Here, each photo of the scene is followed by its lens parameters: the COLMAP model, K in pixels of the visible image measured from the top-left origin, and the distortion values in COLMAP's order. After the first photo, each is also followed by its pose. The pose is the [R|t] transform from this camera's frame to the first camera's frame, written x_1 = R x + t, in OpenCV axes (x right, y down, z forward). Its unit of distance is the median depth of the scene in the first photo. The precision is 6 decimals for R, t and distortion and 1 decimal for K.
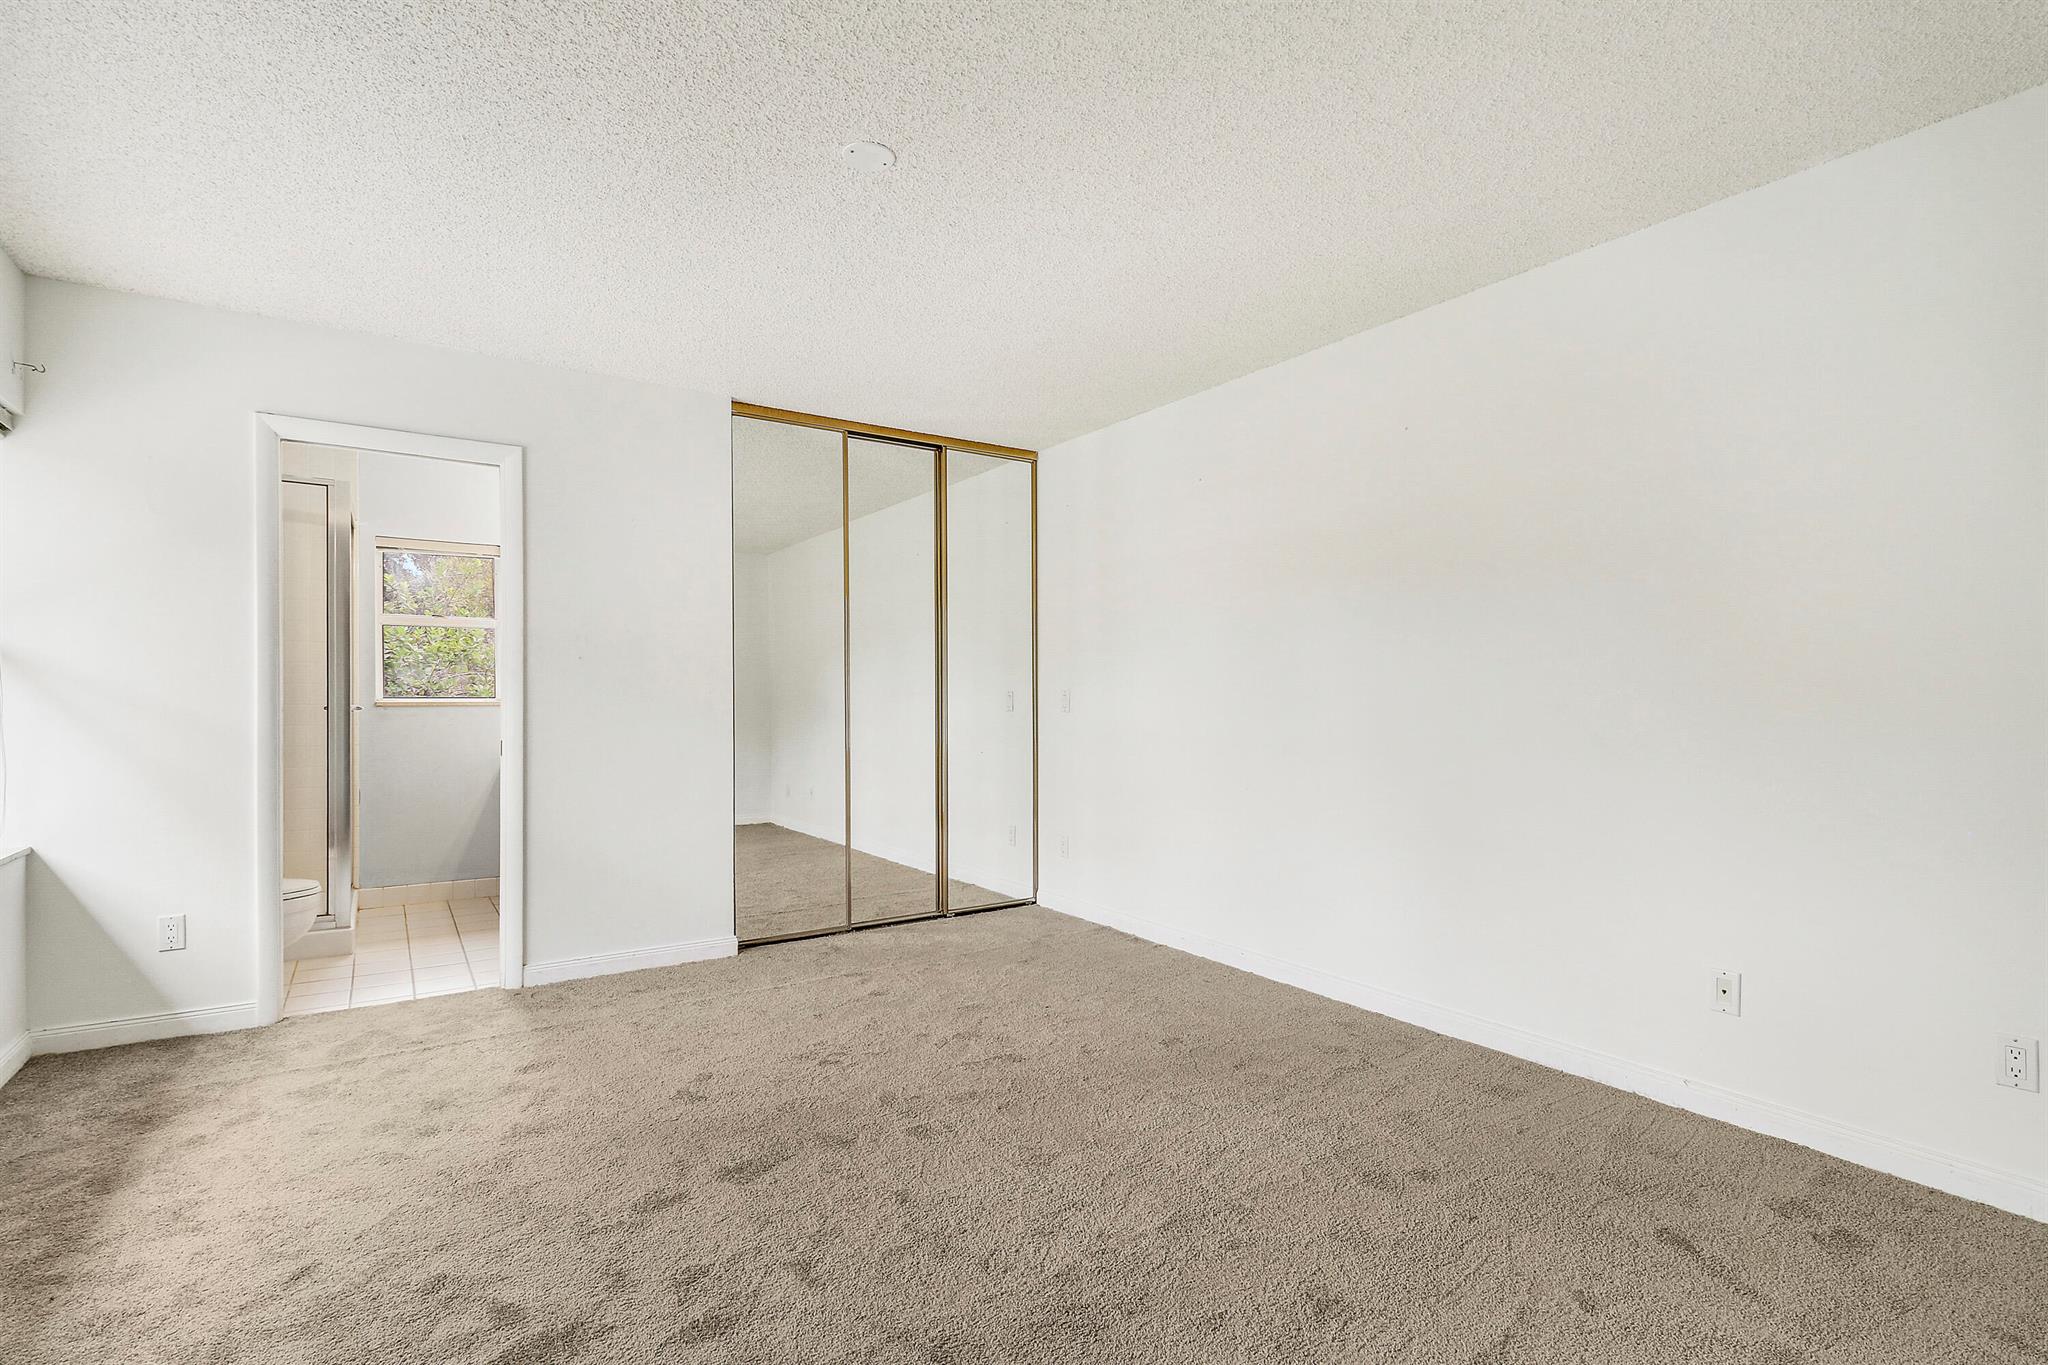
lens RADIAL K [[969.8, 0, 1029.7], [0, 969.8, 683.1], [0, 0, 1]] dist [0.001219, -0.018764]
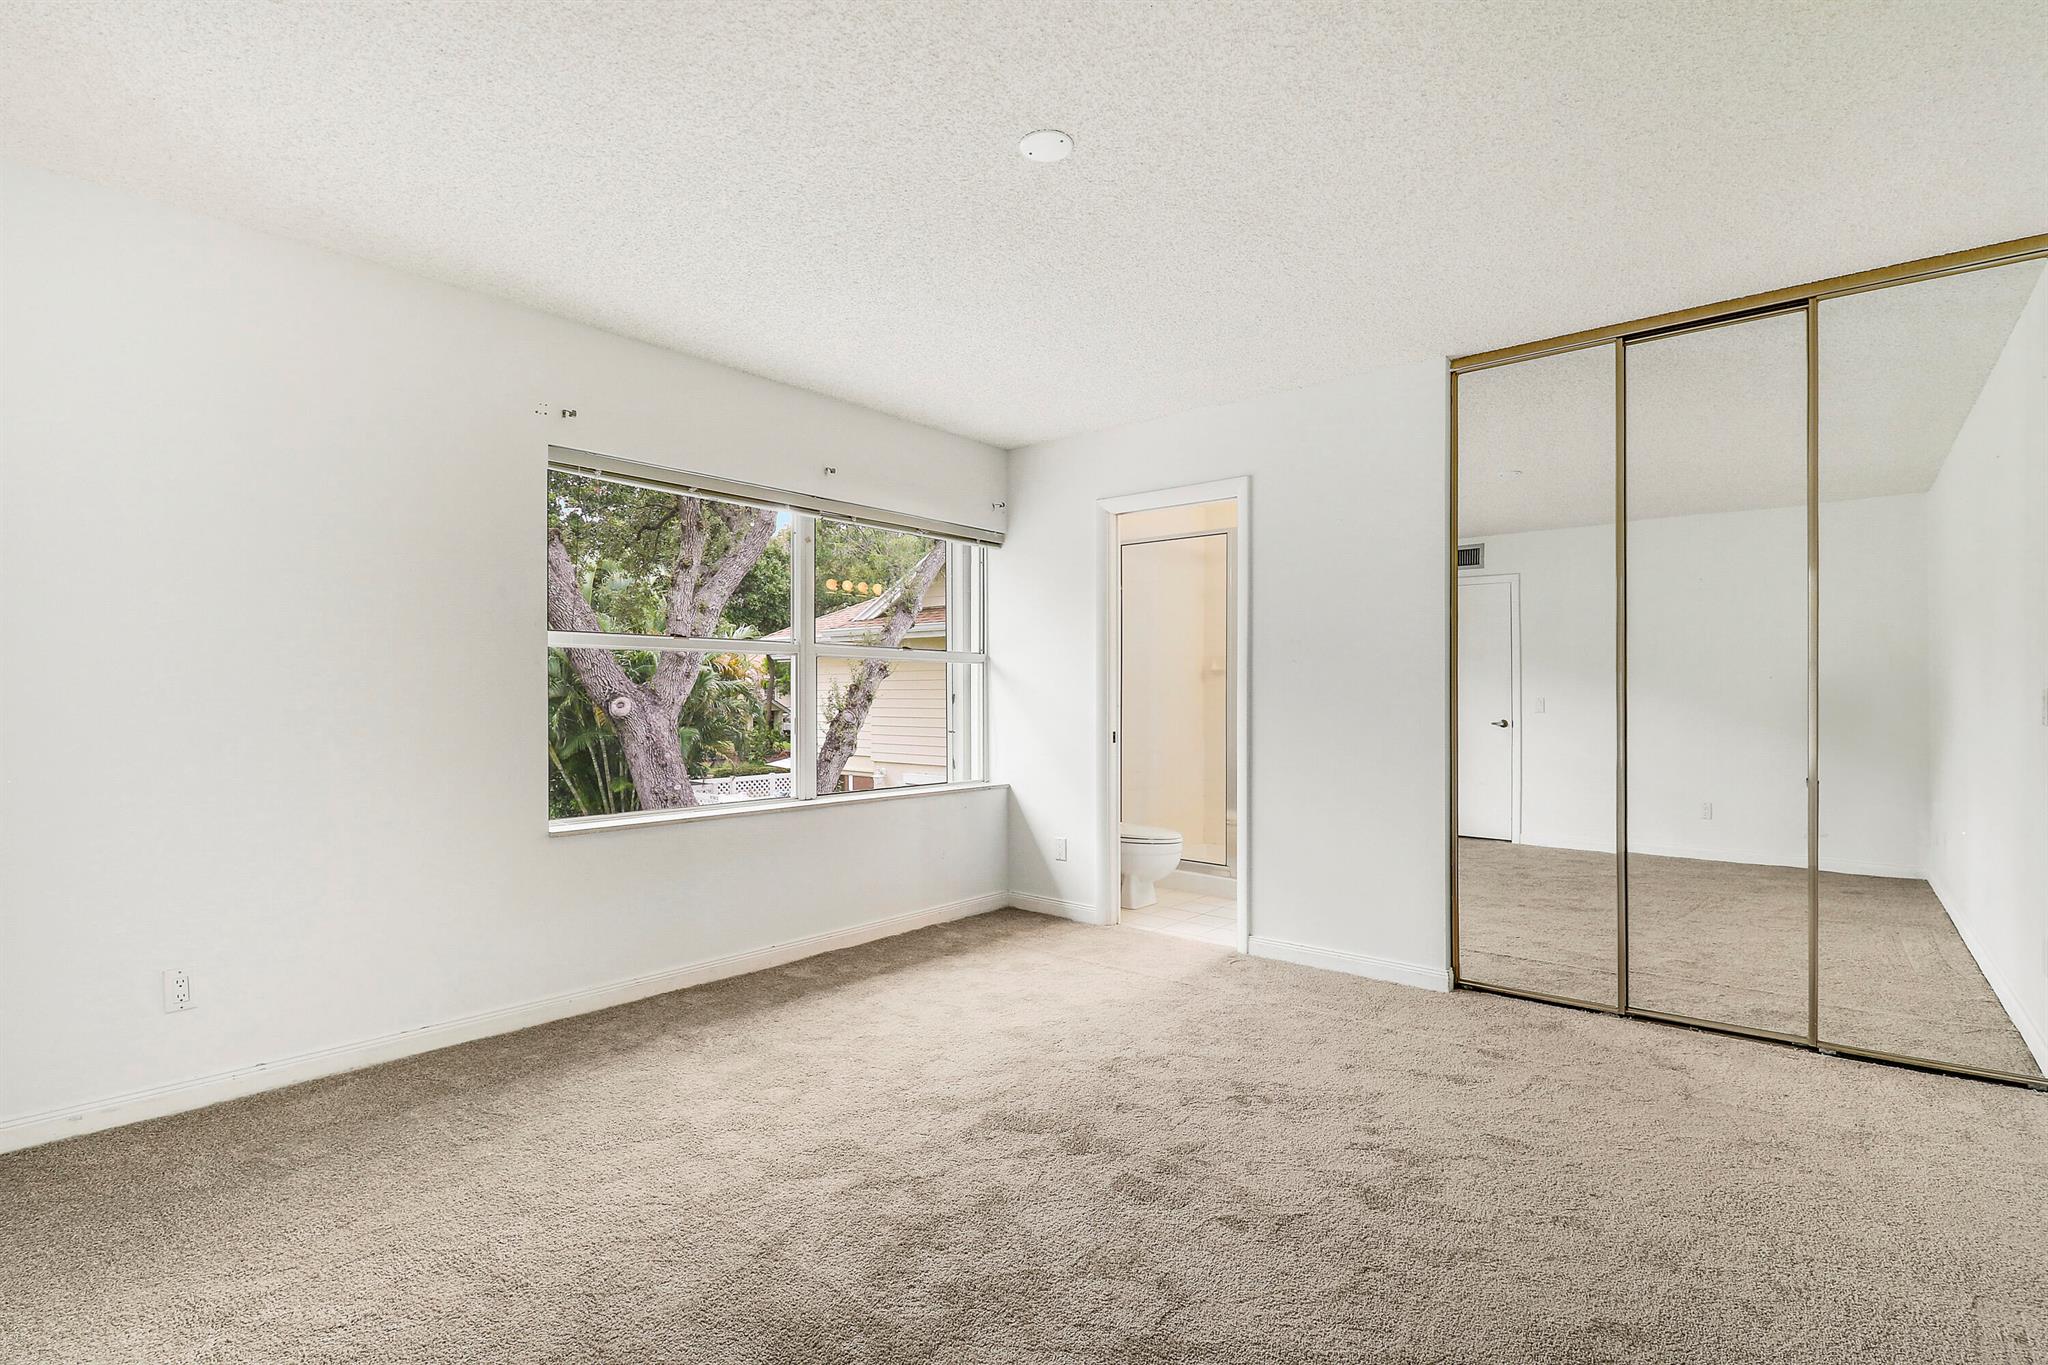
lens RADIAL K [[969.8, 0, 1029.7], [0, 969.8, 683.1], [0, 0, 1]] dist [0.001219, -0.018764]
pose [[0.249386, -0.006469, -0.968383, 0.503970], [0.014703, 0.999888, -0.002894, -0.002393], [0.968293, -0.013516, 0.249453, 0.466074]]
